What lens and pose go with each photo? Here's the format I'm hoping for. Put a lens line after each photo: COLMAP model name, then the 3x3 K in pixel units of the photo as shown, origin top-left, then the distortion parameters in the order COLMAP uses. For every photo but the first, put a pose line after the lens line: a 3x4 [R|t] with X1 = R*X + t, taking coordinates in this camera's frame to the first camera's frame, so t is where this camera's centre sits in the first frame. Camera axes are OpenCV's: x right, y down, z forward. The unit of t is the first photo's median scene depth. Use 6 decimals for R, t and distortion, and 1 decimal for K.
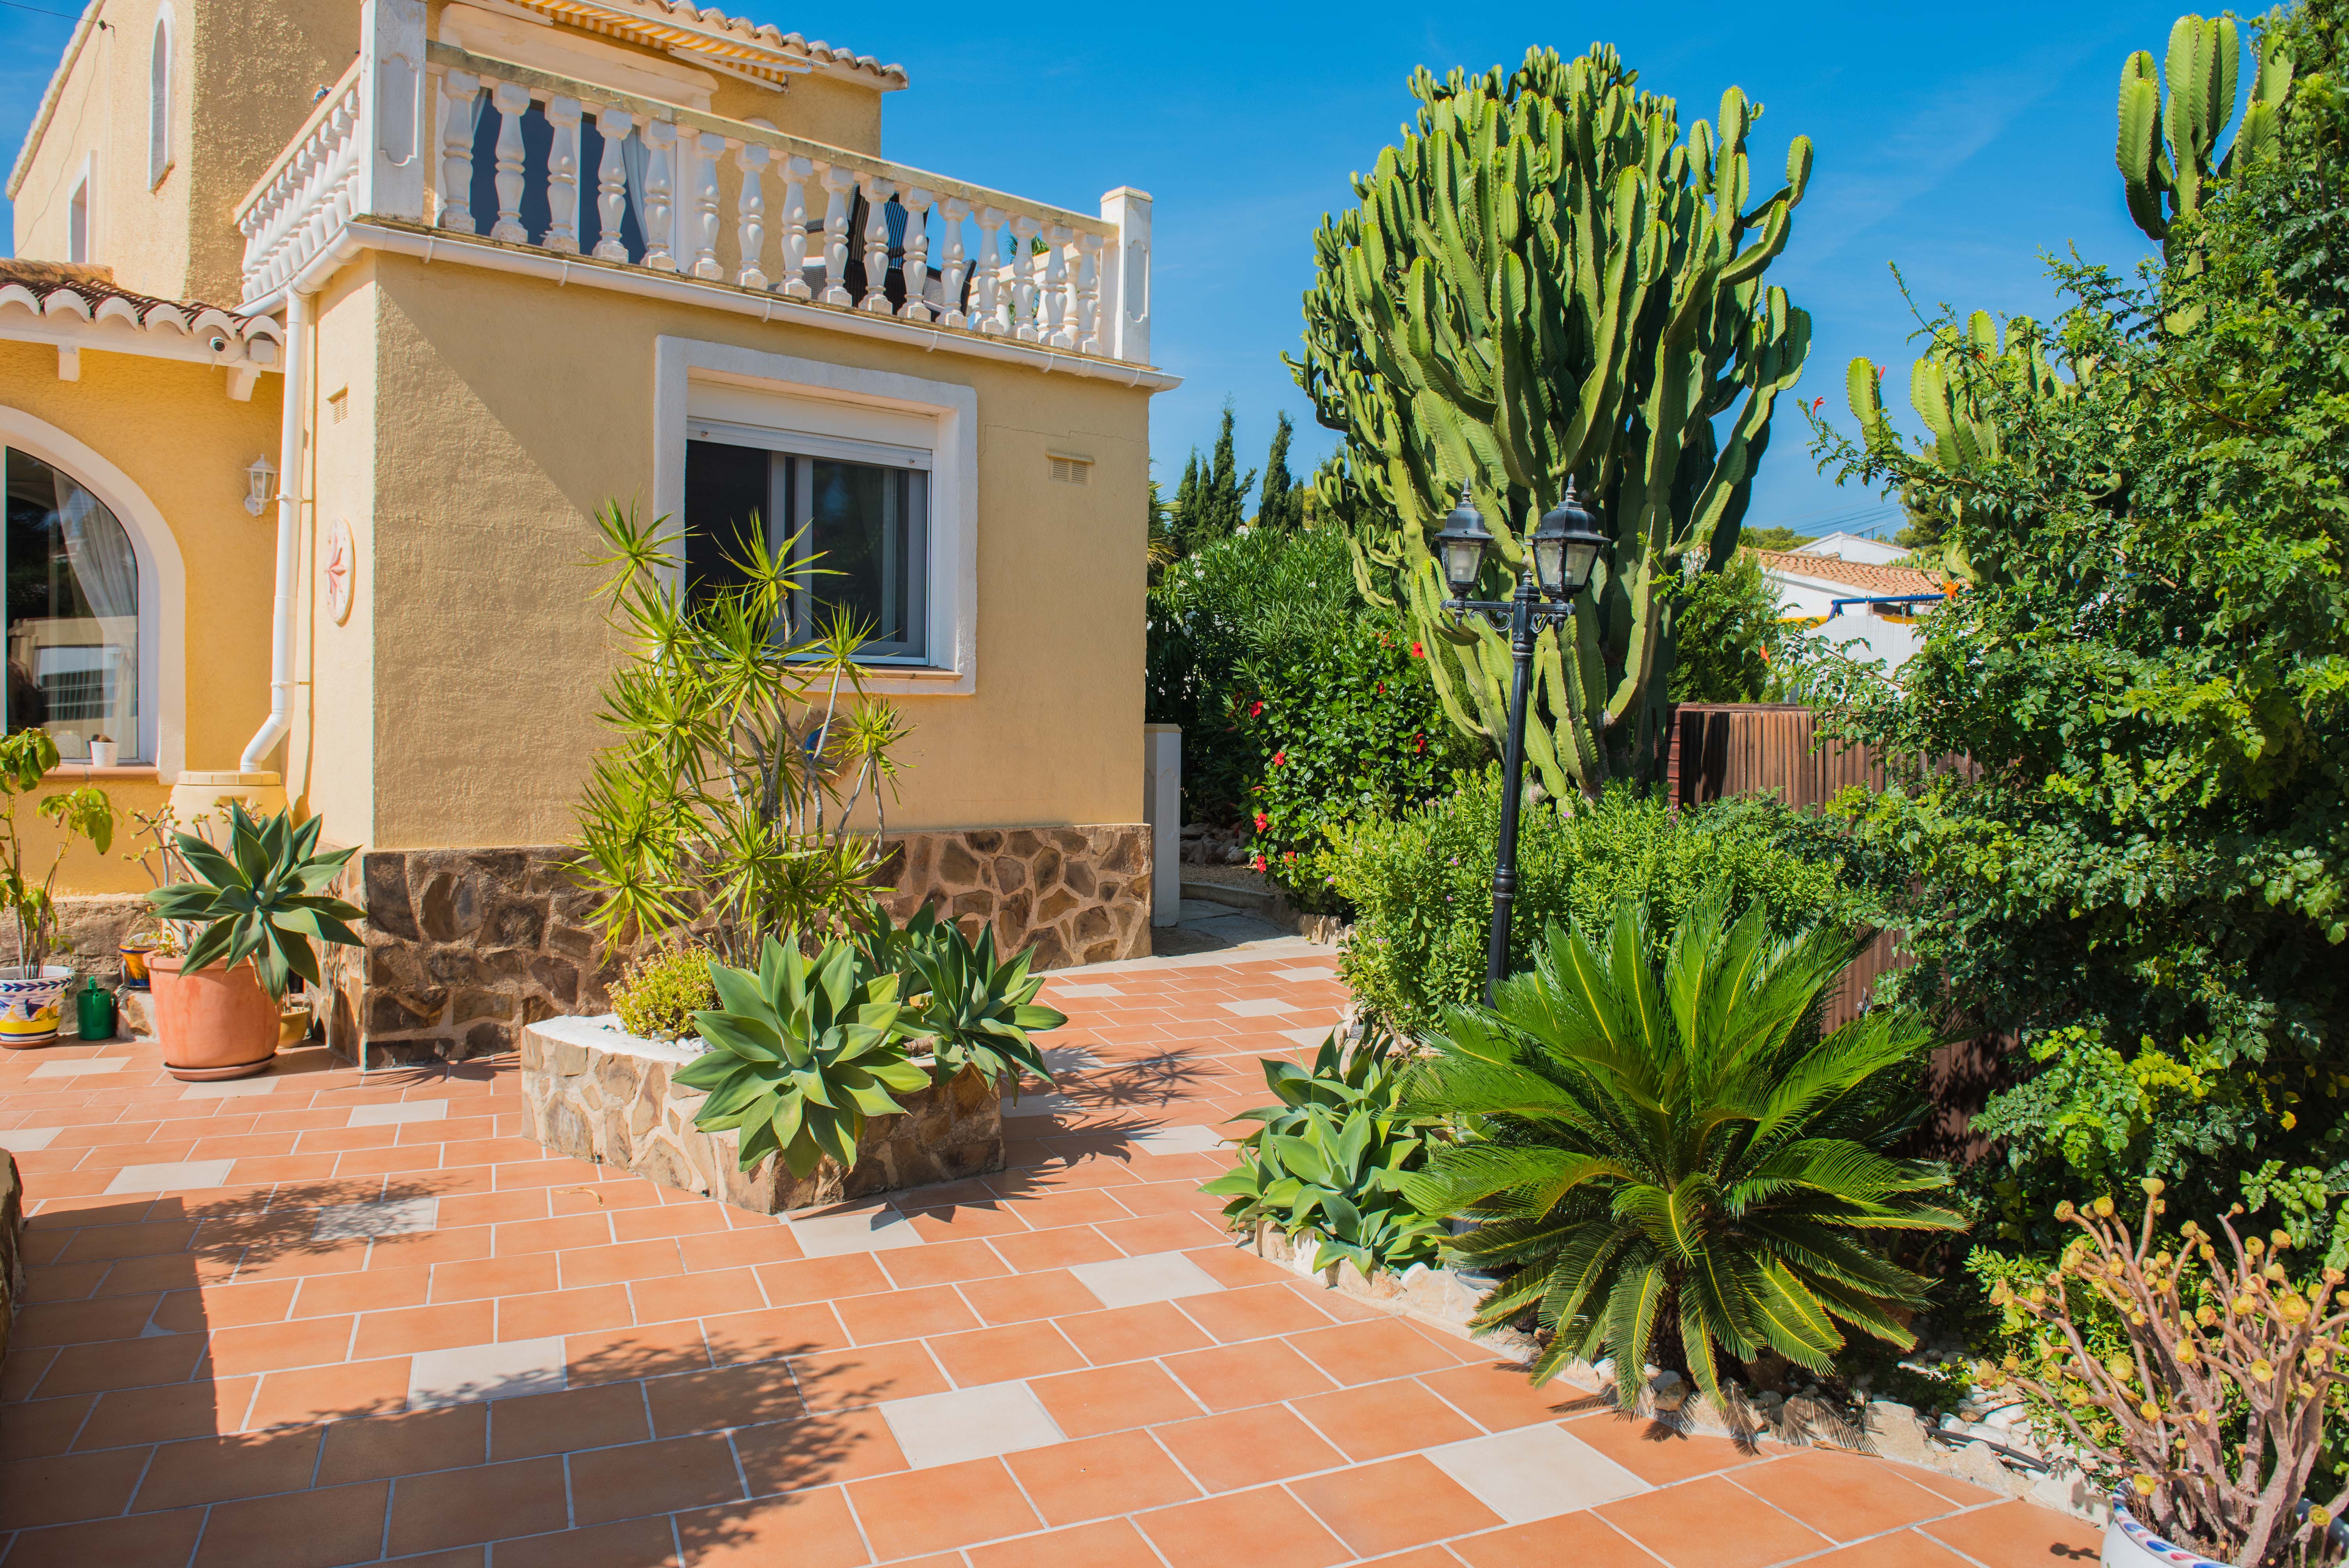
lens RADIAL K [[1609.1, 0, 1172.4], [0, 1609.1, 788.3], [0, 0, 1]] dist [-0.046988, -0.007993]
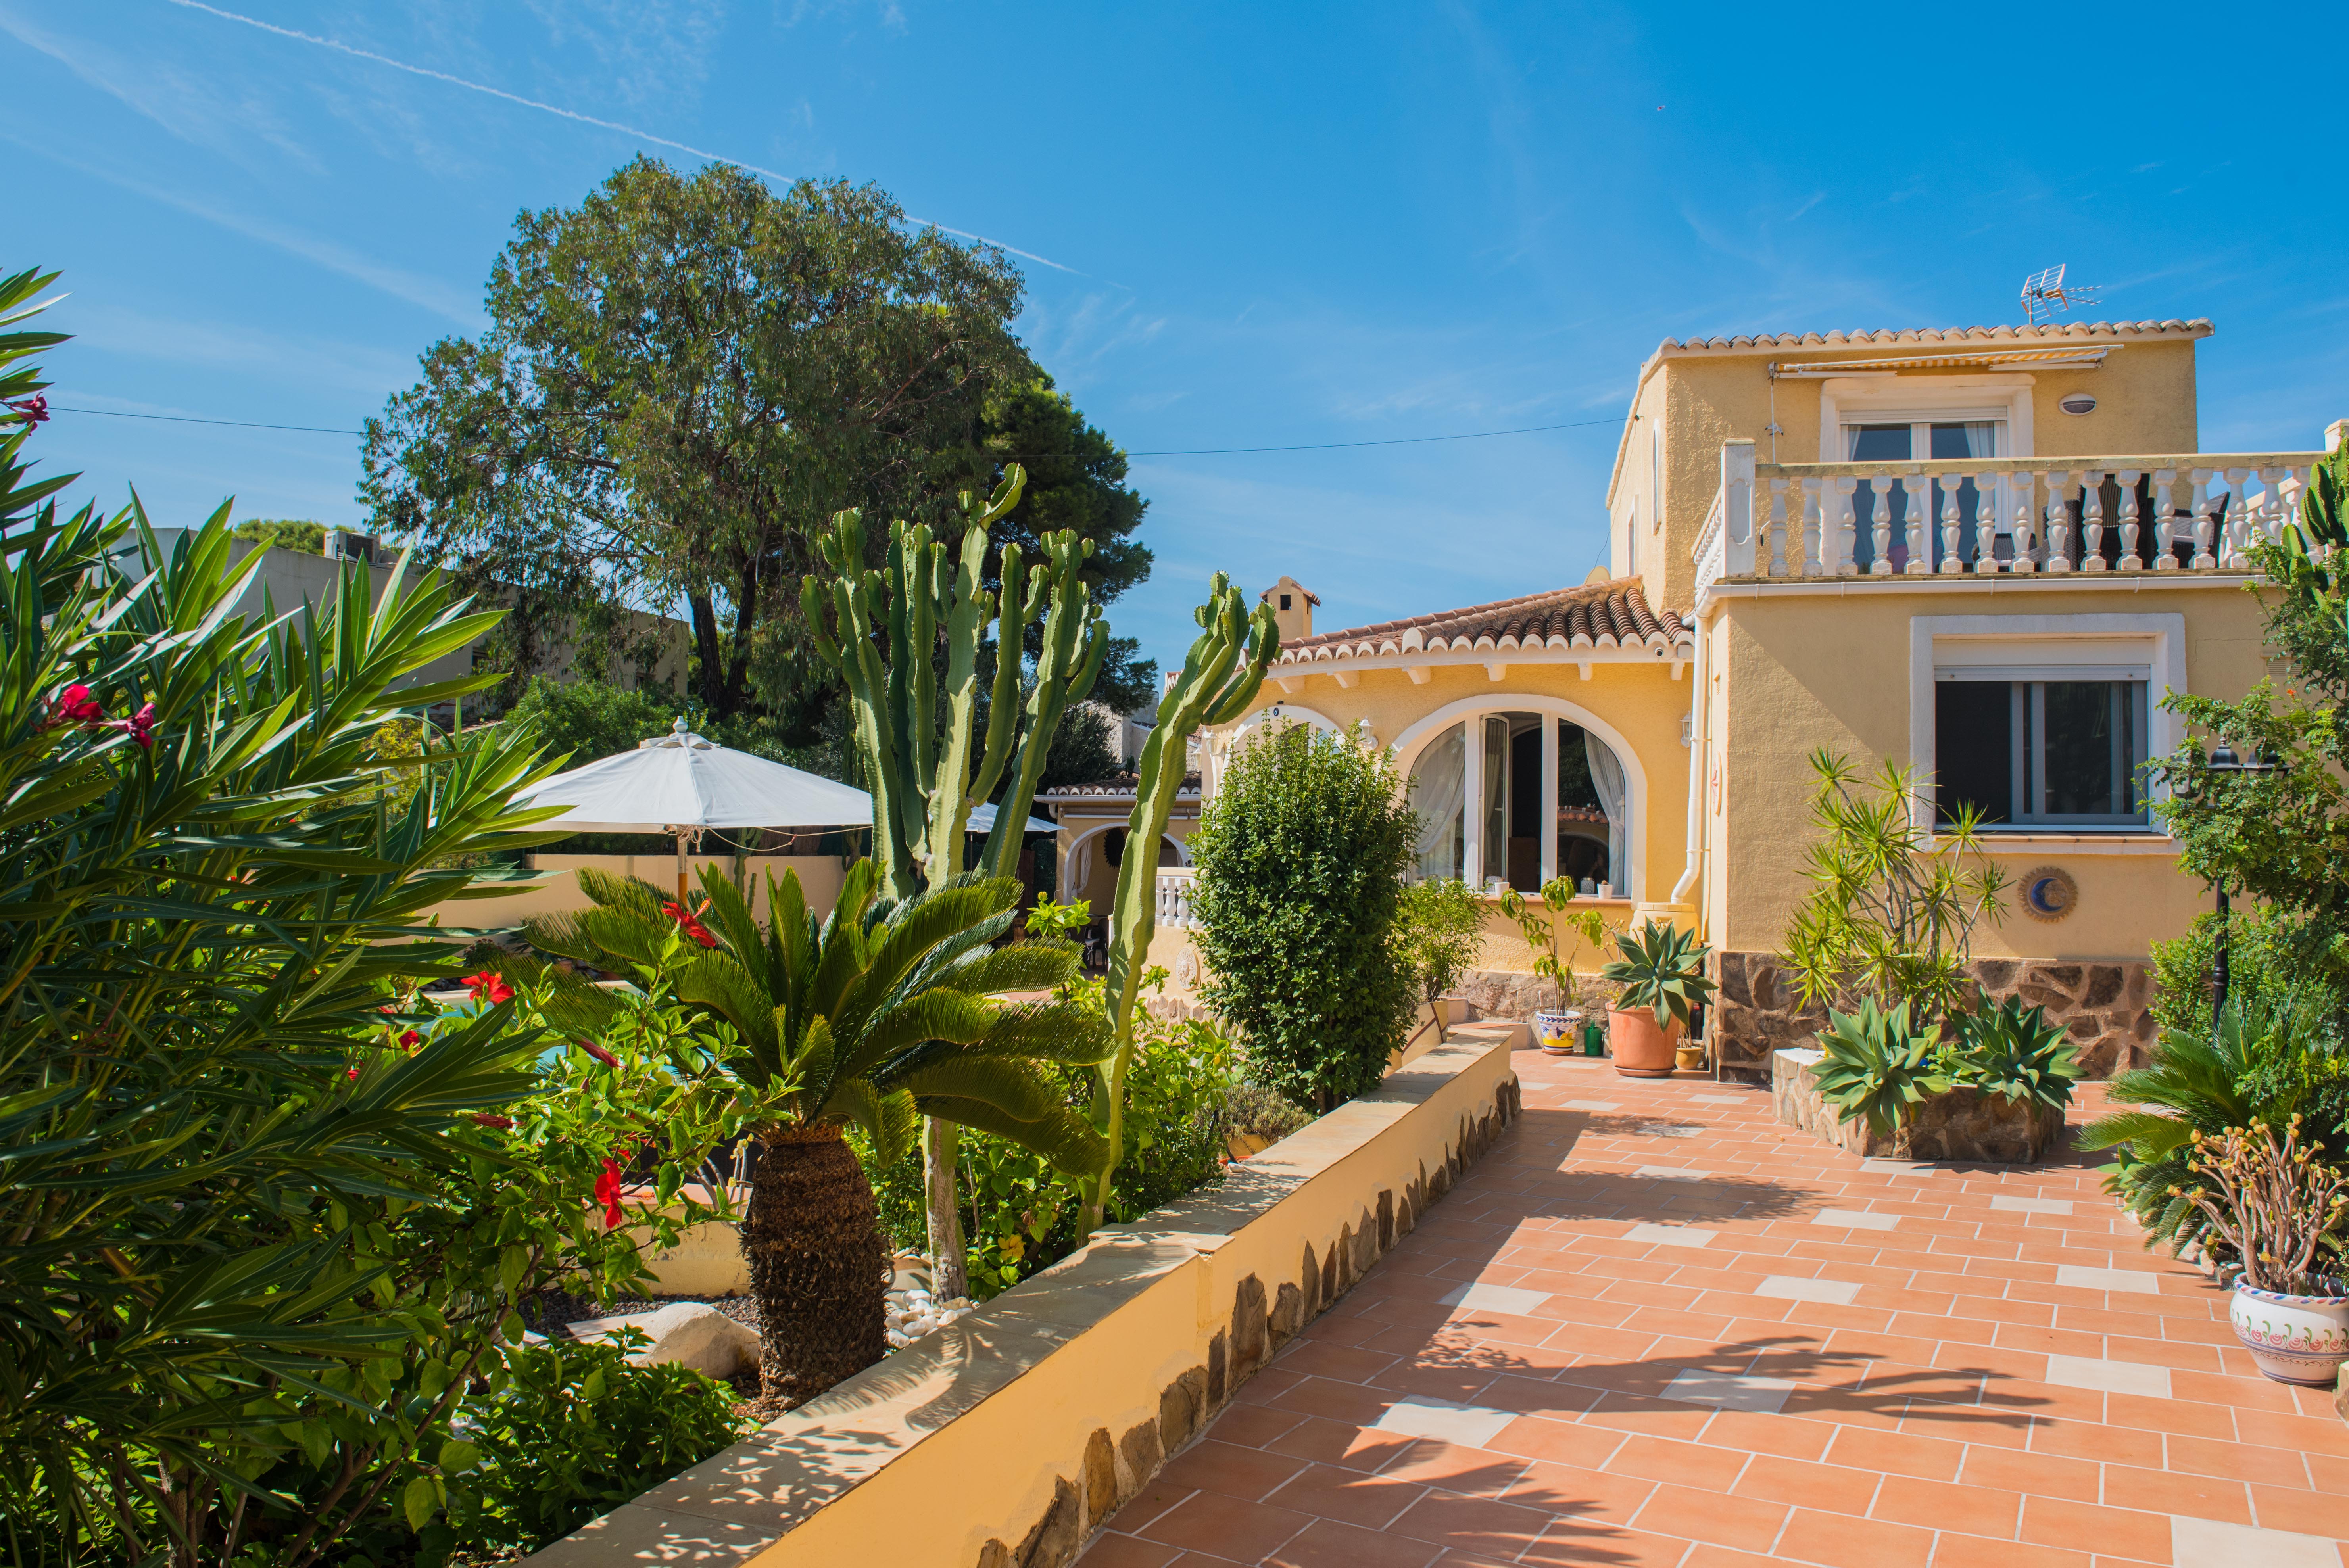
lens RADIAL K [[1609.0, 0, 1173.3], [0, 1609.0, 780.4], [0, 0, 1]] dist [-0.046988, -0.007993]
pose [[0.594225, -0.040822, -0.803262, 0.501756], [-0.039386, 0.996036, -0.079755, 0.017511], [0.803334, 0.079030, 0.590262, -0.468205]]
